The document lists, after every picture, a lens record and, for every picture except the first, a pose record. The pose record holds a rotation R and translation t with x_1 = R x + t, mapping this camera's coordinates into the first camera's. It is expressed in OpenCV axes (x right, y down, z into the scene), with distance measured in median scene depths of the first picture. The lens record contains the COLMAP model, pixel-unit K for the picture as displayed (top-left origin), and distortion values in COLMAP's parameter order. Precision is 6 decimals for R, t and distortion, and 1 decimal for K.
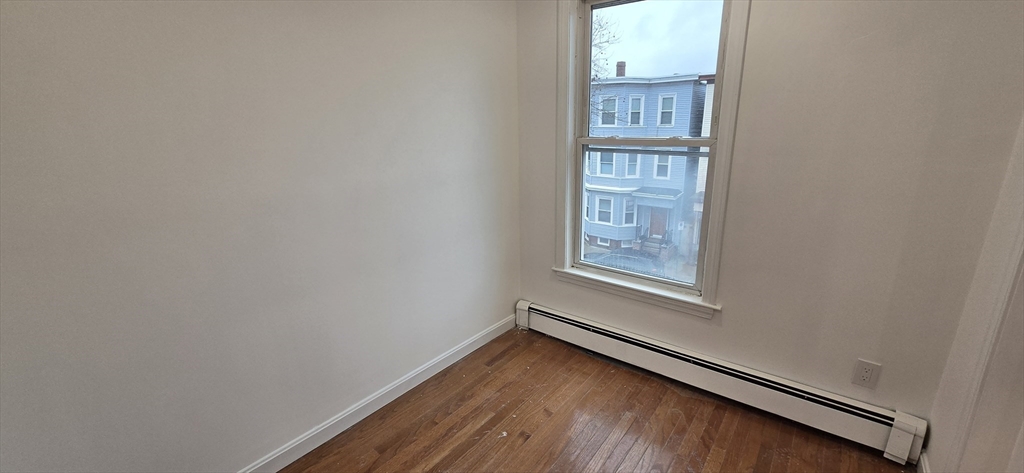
lens RADIAL K [[415.0, 0, 510.1], [0, 415.0, 235.8], [0, 0, 1]] dist [0.000223, -0.000168]
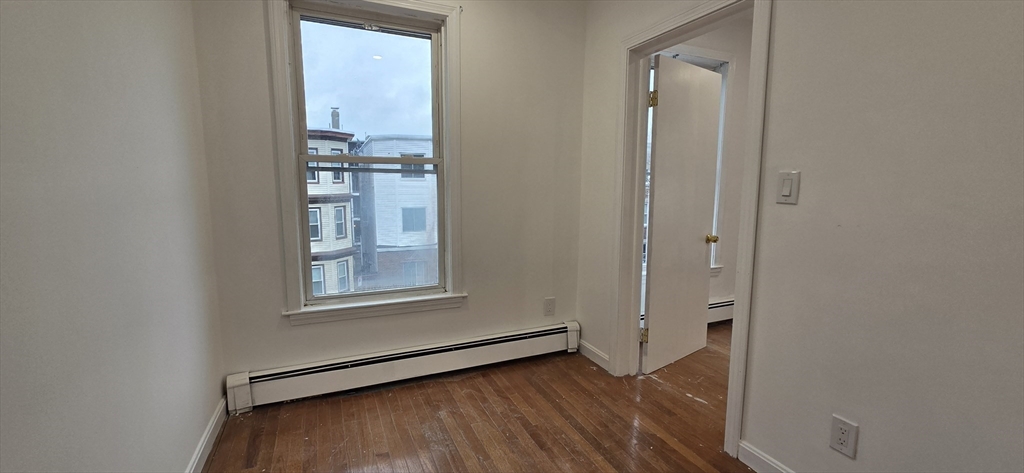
lens RADIAL K [[415.0, 0, 513.5], [0, 415.0, 235.9], [0, 0, 1]] dist [0.000223, -0.000168]
pose [[0.476005, -0.099625, 0.873781, -0.444249], [0.220340, 0.975383, -0.008825, 0.044644], [-0.851393, 0.196730, 0.486239, 0.238107]]
